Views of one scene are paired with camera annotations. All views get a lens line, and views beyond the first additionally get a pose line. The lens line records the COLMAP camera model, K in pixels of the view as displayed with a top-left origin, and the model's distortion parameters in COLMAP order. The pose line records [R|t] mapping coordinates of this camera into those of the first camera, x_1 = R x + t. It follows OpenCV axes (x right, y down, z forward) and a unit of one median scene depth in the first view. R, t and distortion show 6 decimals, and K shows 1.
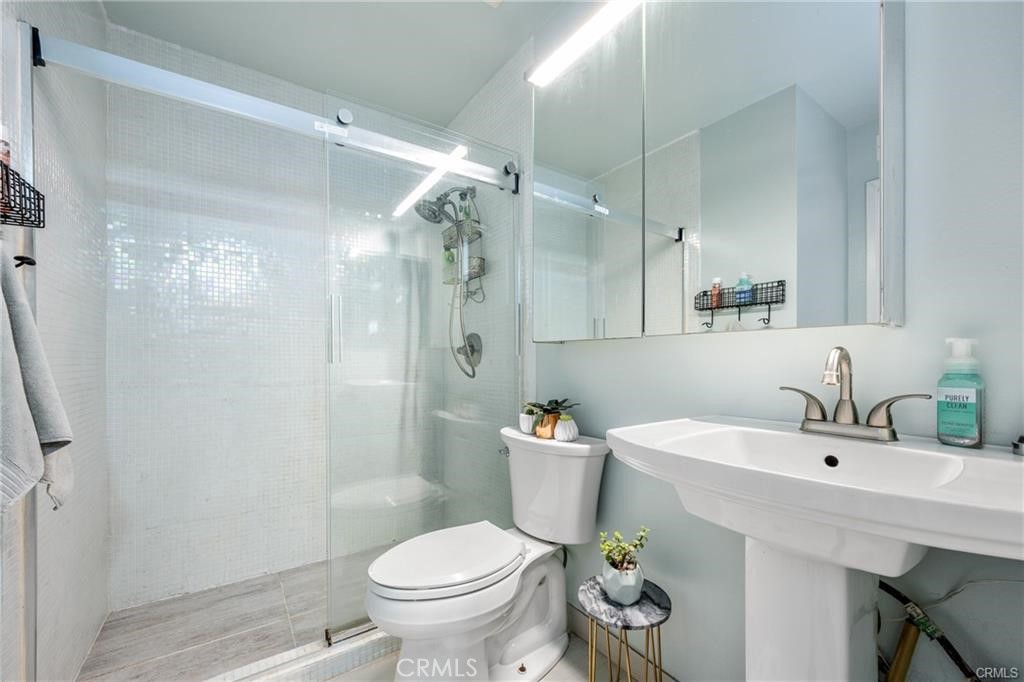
lens RADIAL K [[403.9, 0, 531.6], [0, 403.9, 360.5], [0, 0, 1]] dist [0.006736, 0.001025]
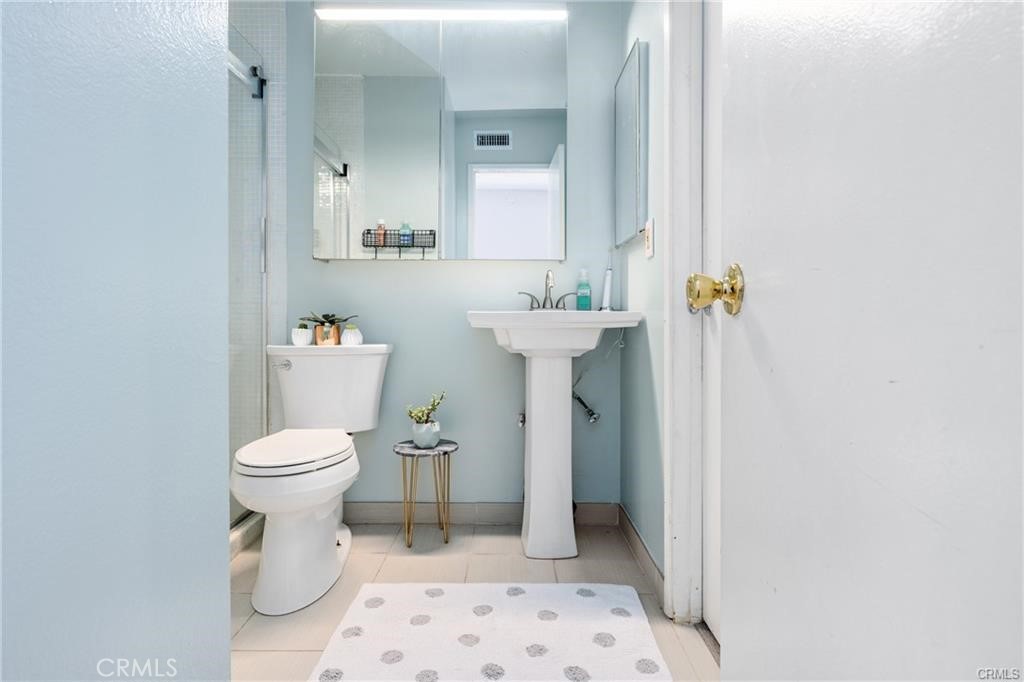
lens RADIAL K [[565.5, 0, 510.5], [0, 565.5, 336.4], [0, 0, 1]] dist [-0.006101, -0.000208]
pose [[0.576883, -0.016092, 0.816668, -0.676580], [0.001971, 0.999830, 0.018309, 0.098888], [-0.816824, -0.008953, 0.576817, -0.199504]]
